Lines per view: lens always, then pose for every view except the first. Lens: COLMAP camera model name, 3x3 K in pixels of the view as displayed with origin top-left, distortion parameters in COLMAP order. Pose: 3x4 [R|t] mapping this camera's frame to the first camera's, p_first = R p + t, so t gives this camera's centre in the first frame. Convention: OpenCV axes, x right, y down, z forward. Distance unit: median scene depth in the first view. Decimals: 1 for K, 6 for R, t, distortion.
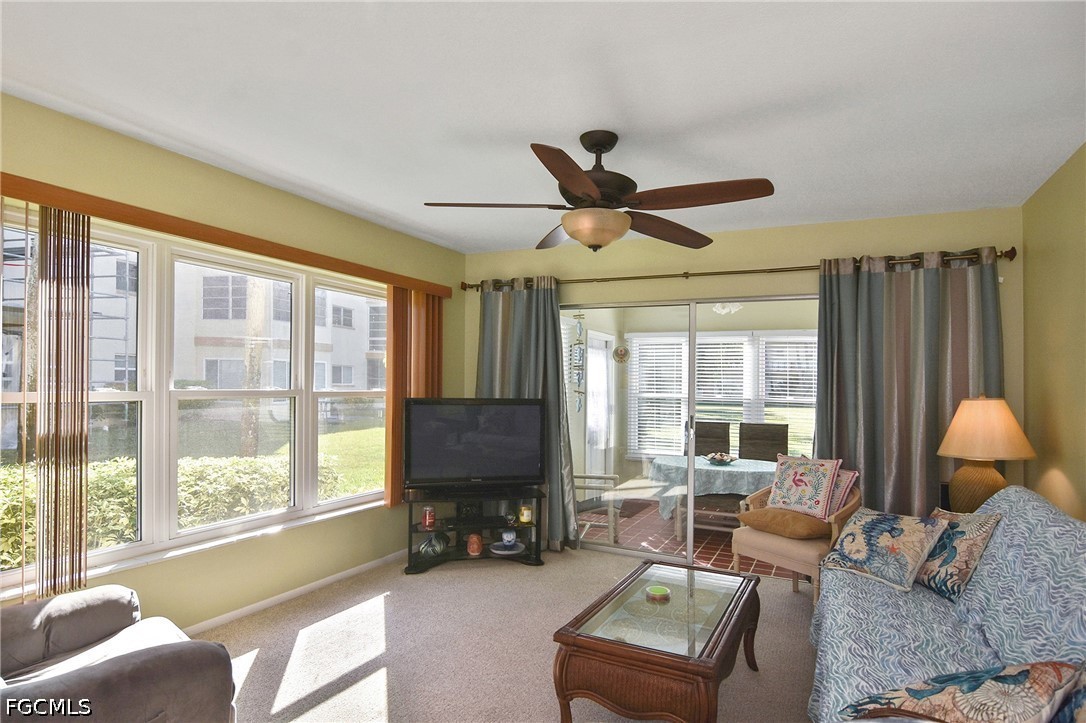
lens RADIAL K [[597.8, 0, 544.4], [0, 597.8, 379.4], [0, 0, 1]] dist [-0.000362, -0.001130]
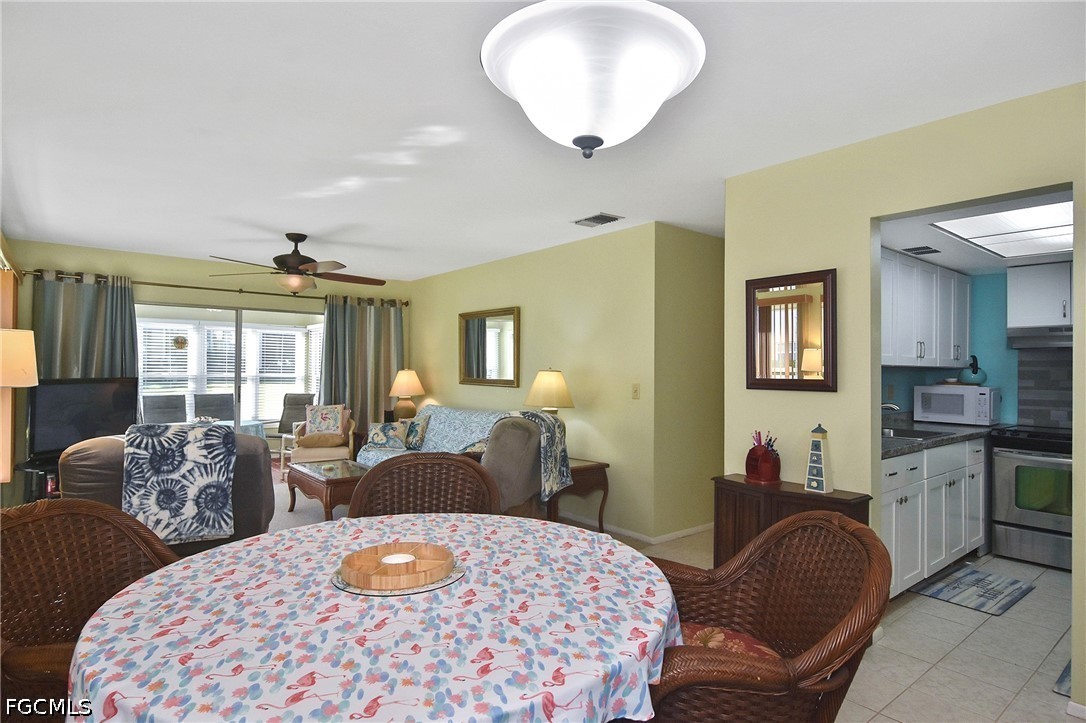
lens RADIAL K [[600.2, 0, 563.8], [0, 600.2, 354.4], [0, 0, 1]] dist [-0.027362, -0.000394]
pose [[0.400753, 0.005766, 0.916168, -0.955746], [-0.003914, 0.999982, -0.004581, -0.016011], [-0.916178, -0.001750, 0.400768, -0.390287]]
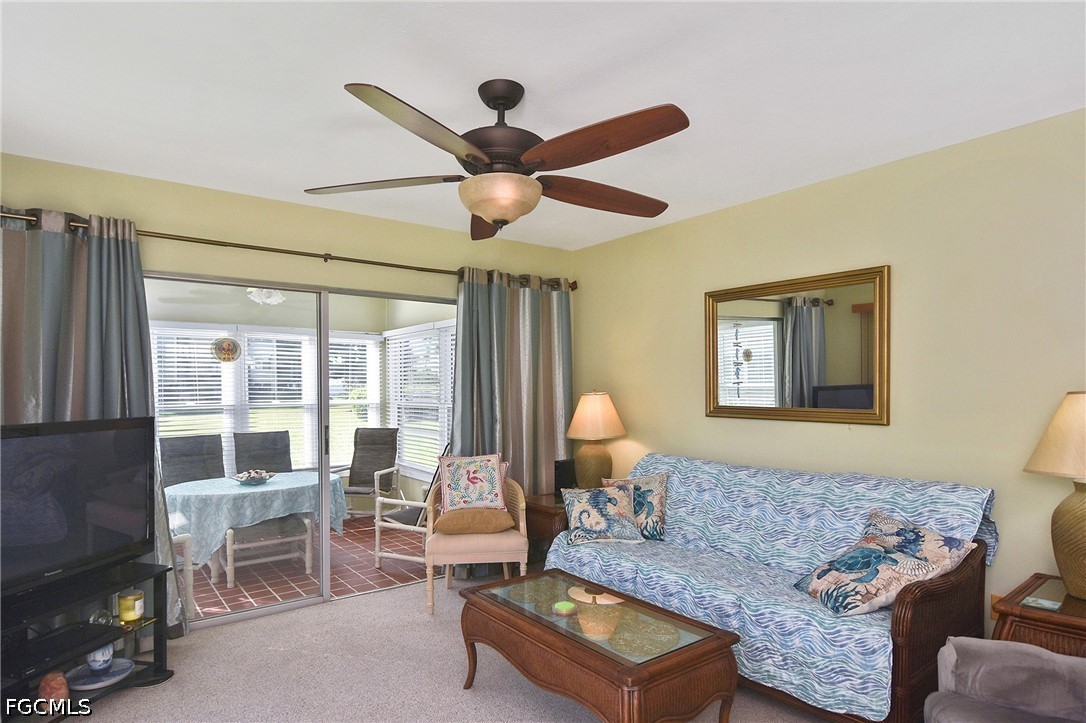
lens RADIAL K [[616.1, 0, 543.4], [0, 616.1, 385.3], [0, 0, 1]] dist [-0.020358, -0.001325]
pose [[0.446241, -0.019580, 0.894699, -0.479443], [0.011964, 0.999802, 0.015913, -0.007307], [-0.894833, 0.003603, 0.446387, 0.422781]]
